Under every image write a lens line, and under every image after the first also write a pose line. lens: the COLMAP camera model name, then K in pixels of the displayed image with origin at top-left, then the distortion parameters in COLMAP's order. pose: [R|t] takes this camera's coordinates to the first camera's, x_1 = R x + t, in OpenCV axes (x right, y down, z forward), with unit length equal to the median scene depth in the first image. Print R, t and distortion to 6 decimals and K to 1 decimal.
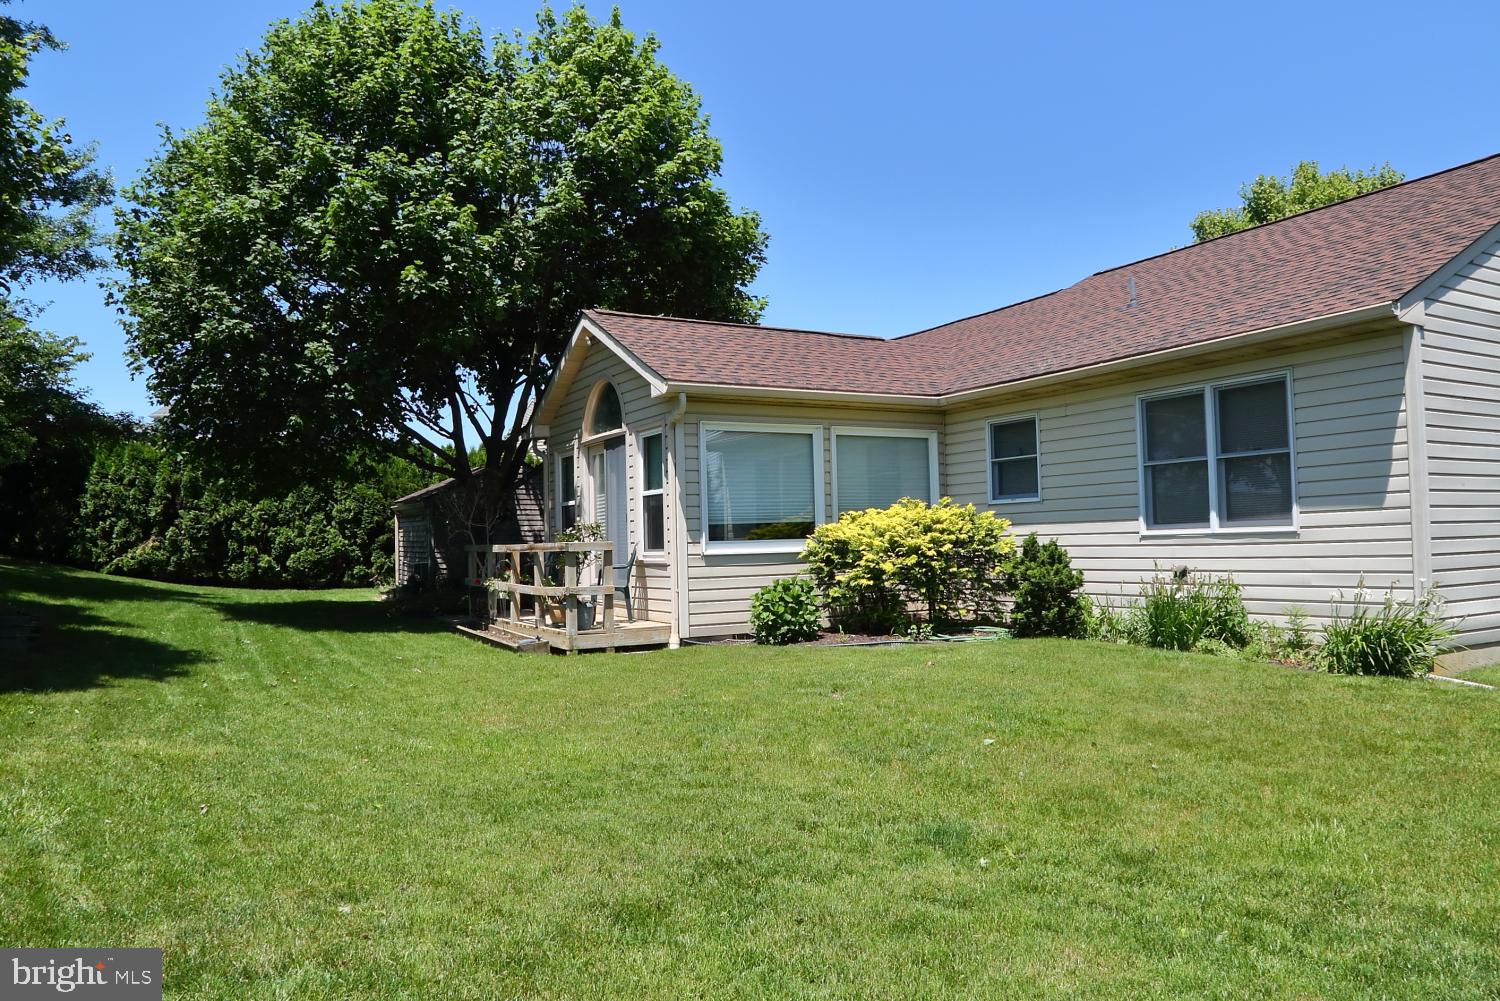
lens RADIAL K [[1055.1, 0, 739.7], [0, 1055.1, 506.3], [0, 0, 1]] dist [-0.008892, -0.004098]
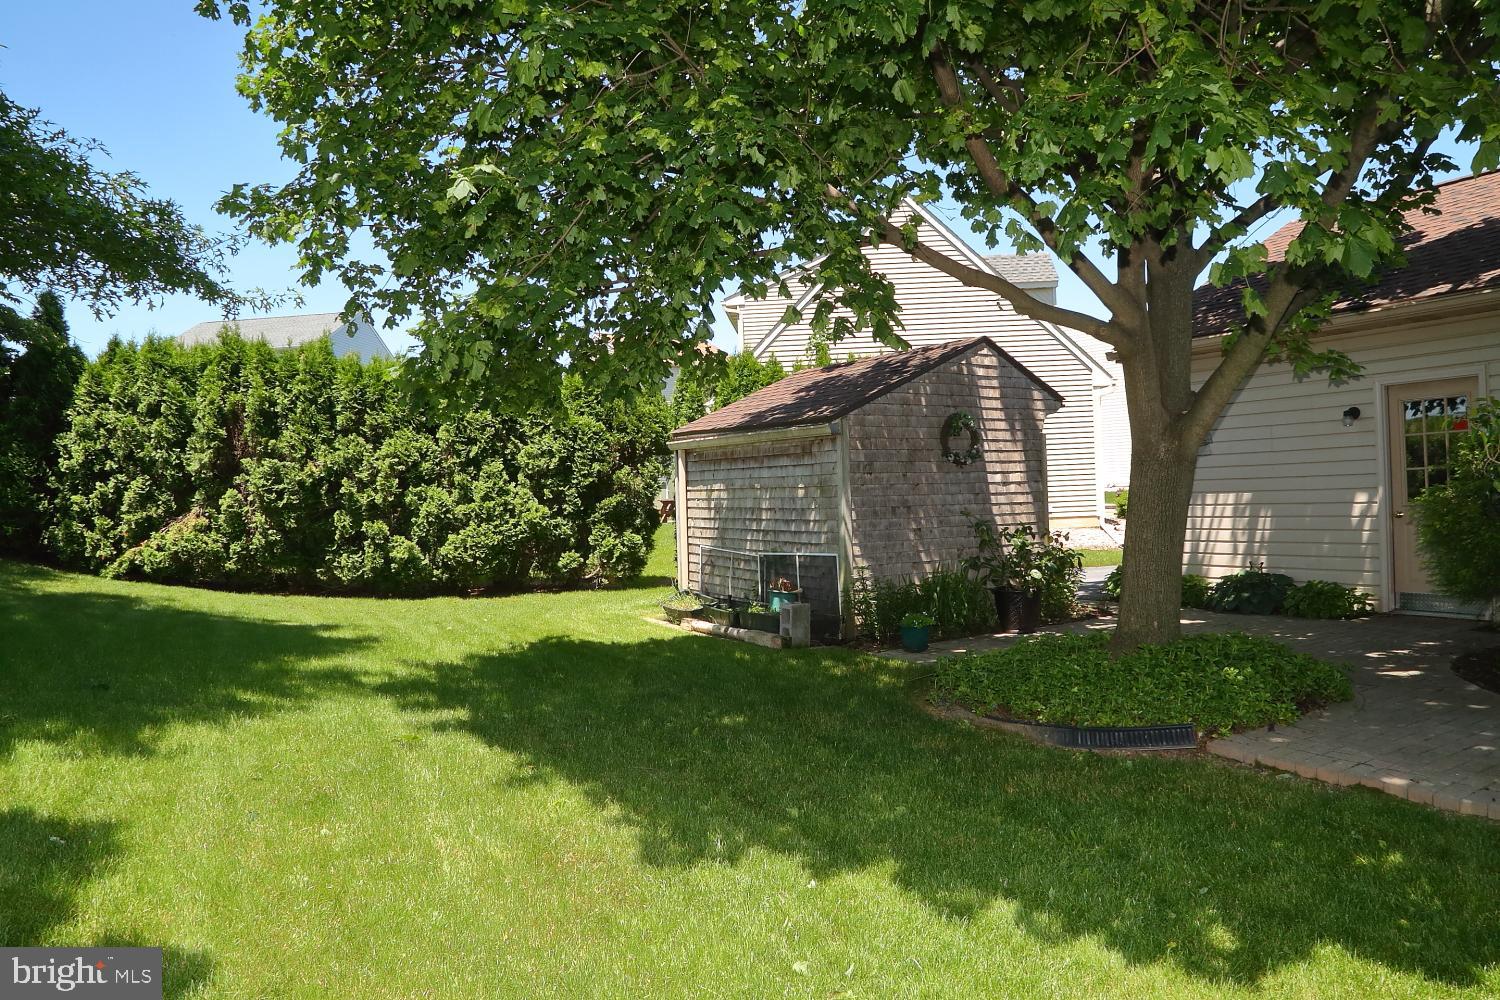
lens RADIAL K [[1055.1, 0, 760.2], [0, 1055.1, 490.0], [0, 0, 1]] dist [-0.008892, -0.004098]
pose [[0.999488, -0.018976, 0.025779, -0.277201], [0.018154, 0.999331, 0.031744, 0.007416], [-0.026365, -0.031260, 0.999164, 0.443879]]
